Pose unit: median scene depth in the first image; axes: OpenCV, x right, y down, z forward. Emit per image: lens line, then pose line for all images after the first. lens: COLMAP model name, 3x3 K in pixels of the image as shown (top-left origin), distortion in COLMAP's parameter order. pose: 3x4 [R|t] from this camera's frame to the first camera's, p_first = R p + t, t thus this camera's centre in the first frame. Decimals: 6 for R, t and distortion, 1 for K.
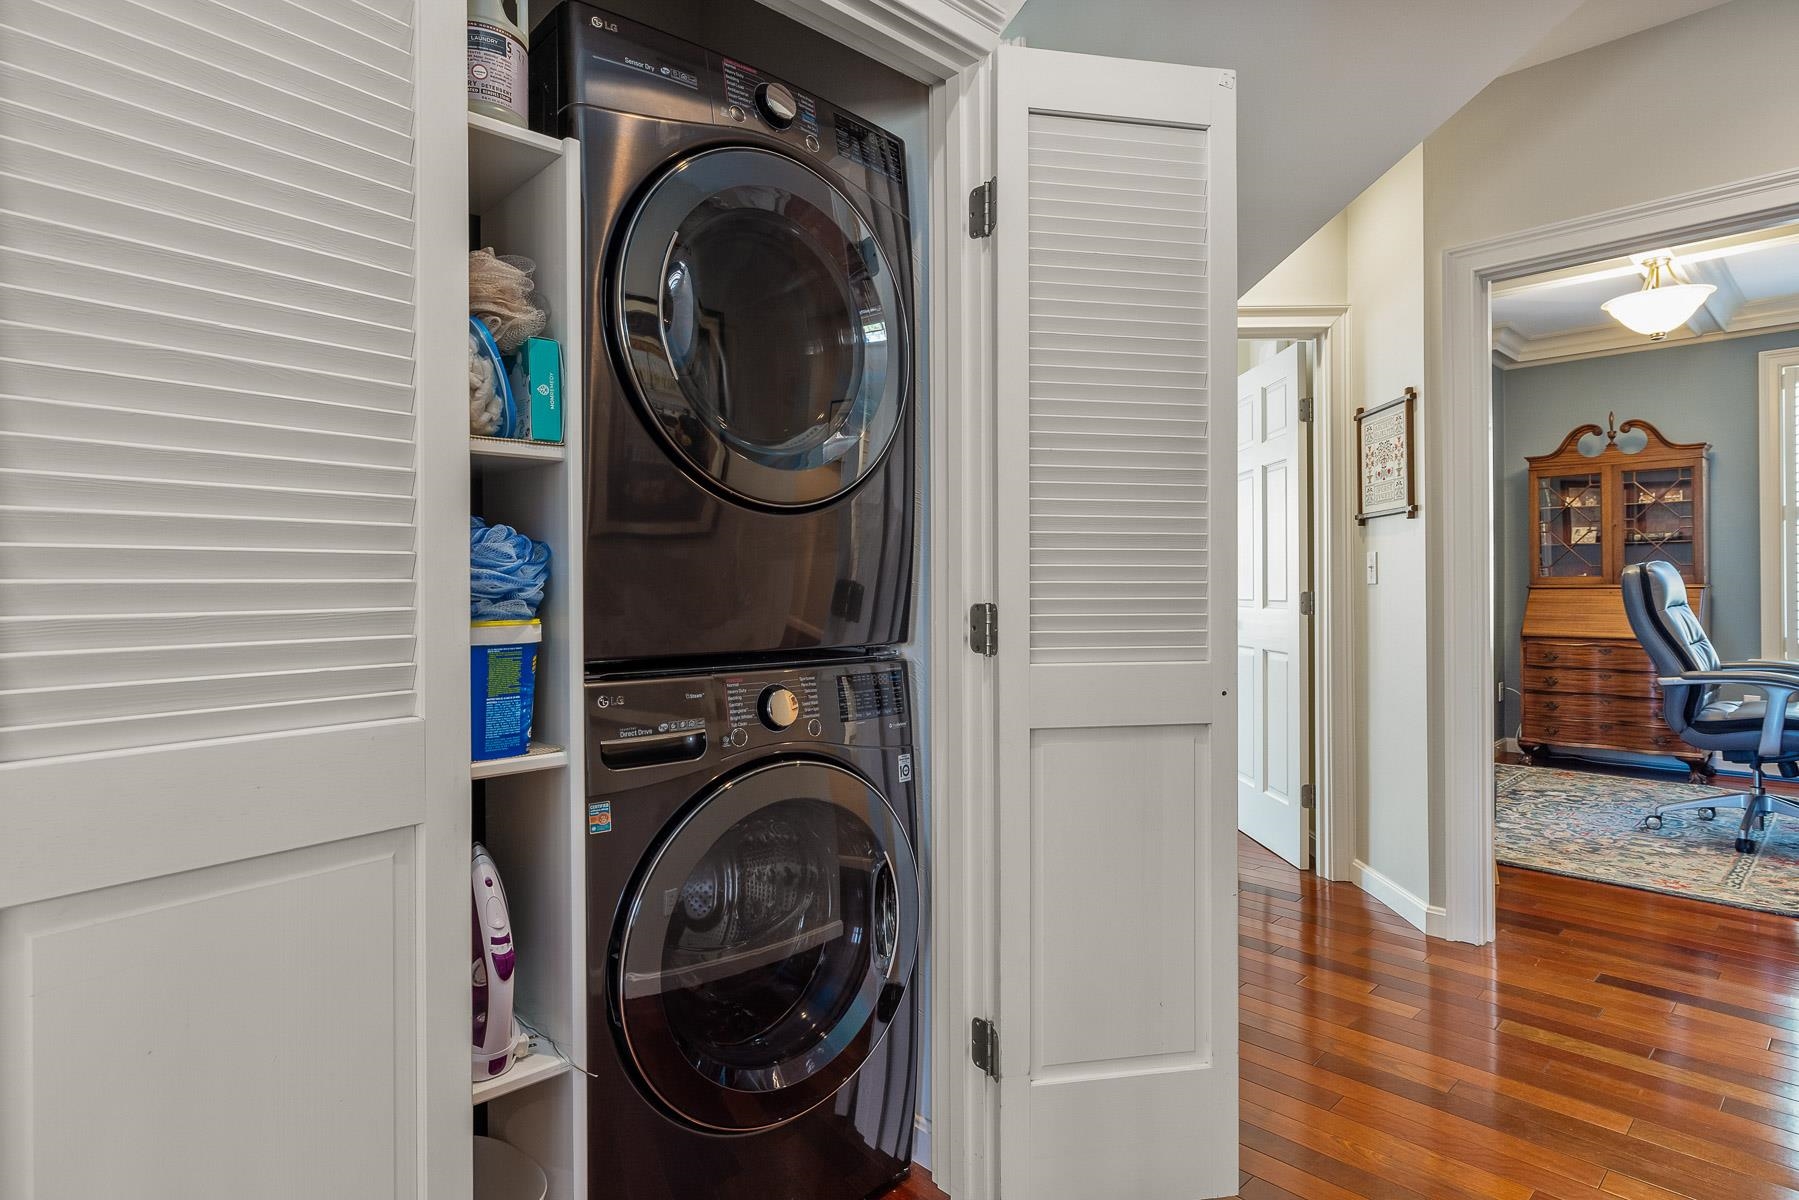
lens RADIAL K [[982.9, 0, 901.1], [0, 982.9, 593.6], [0, 0, 1]] dist [-0.001425, -0.000541]
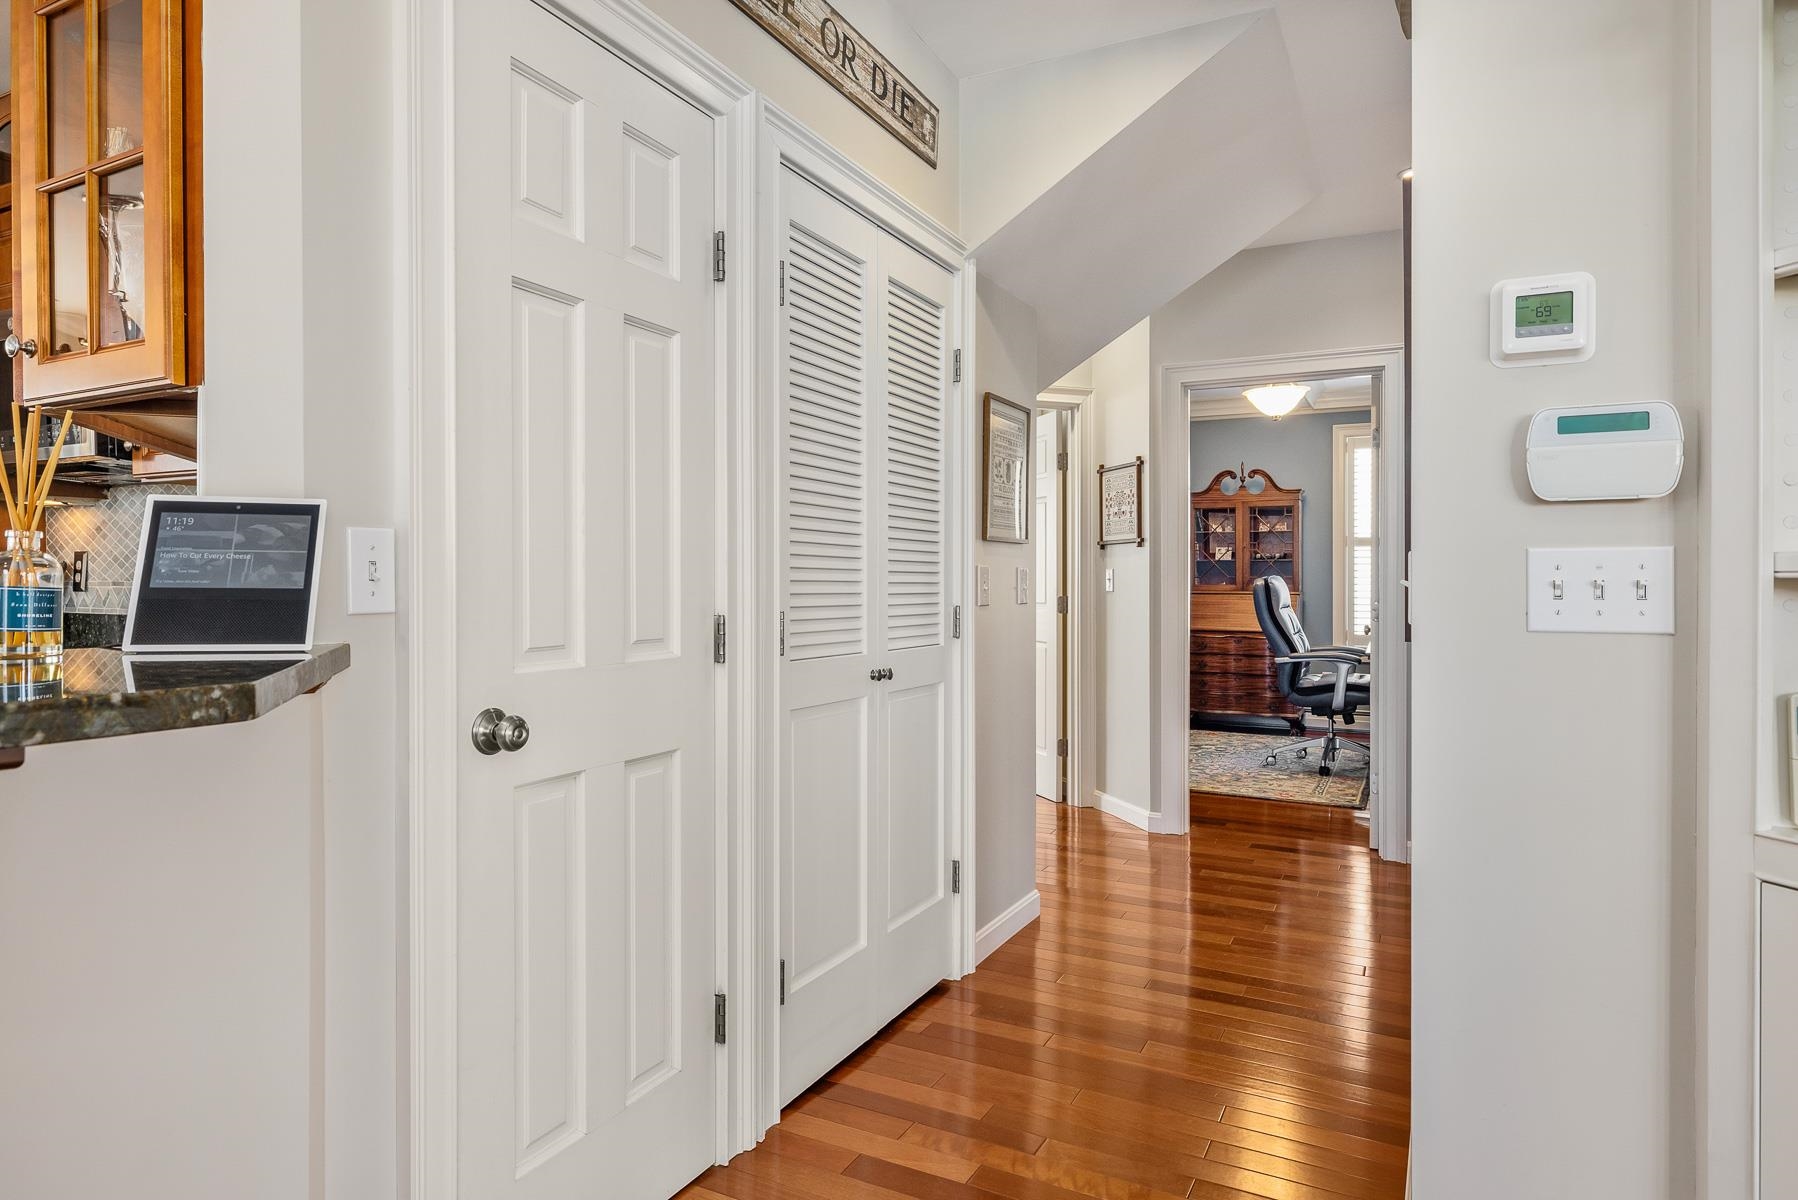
lens RADIAL K [[1044.2, 0, 902.3], [0, 1044.2, 592.1], [0, 0, 1]] dist [-0.001441, -0.000034]
pose [[0.945265, 0.007593, 0.326216, -0.195028], [-0.007763, 0.999970, -0.000781, -0.003751], [-0.326212, -0.001794, 0.945295, -0.212119]]
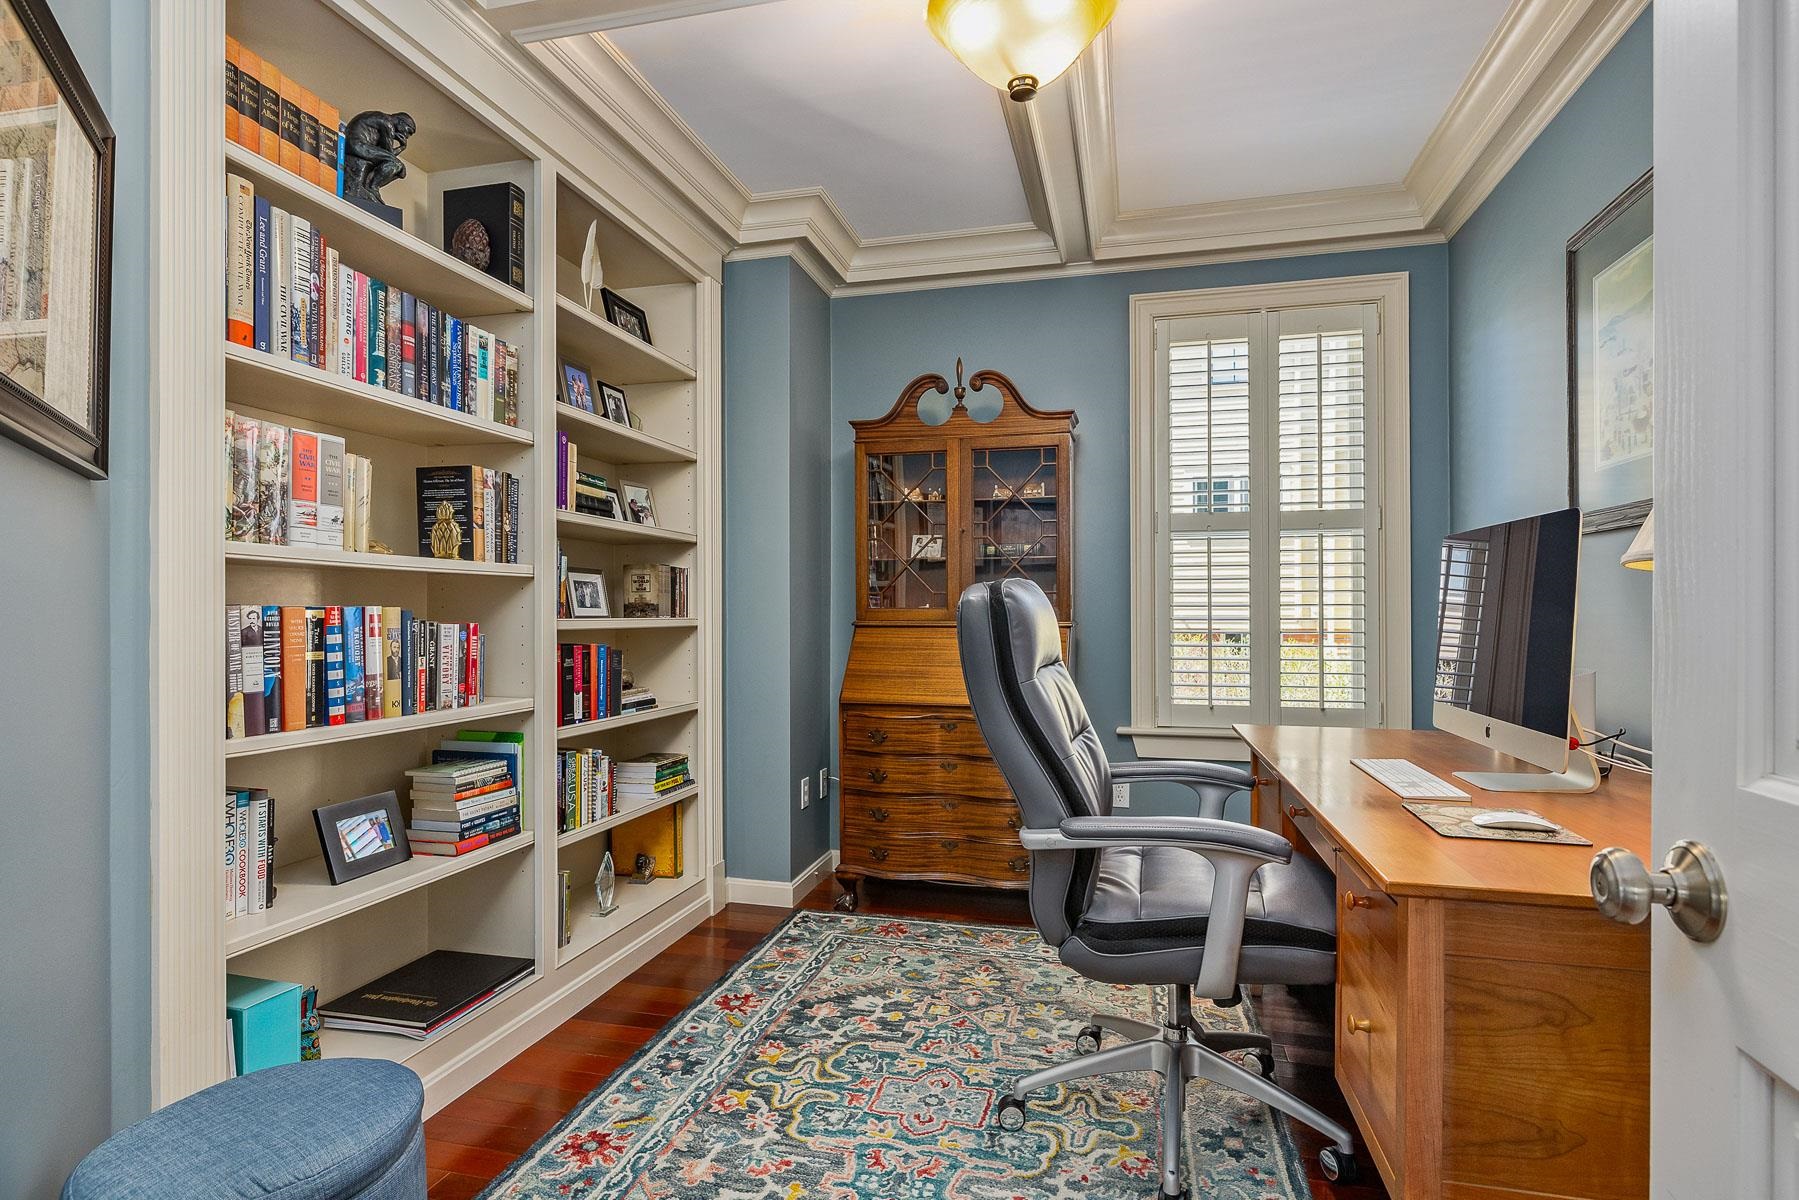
lens RADIAL K [[931.3, 0, 915.8], [0, 931.3, 626.2], [0, 0, 1]] dist [-0.002403, 0.001091]
pose [[0.848902, -0.000109, 0.528550, 0.409952], [-0.002178, 0.999991, 0.003705, -0.008705], [-0.528545, -0.004297, 0.848894, 0.539368]]
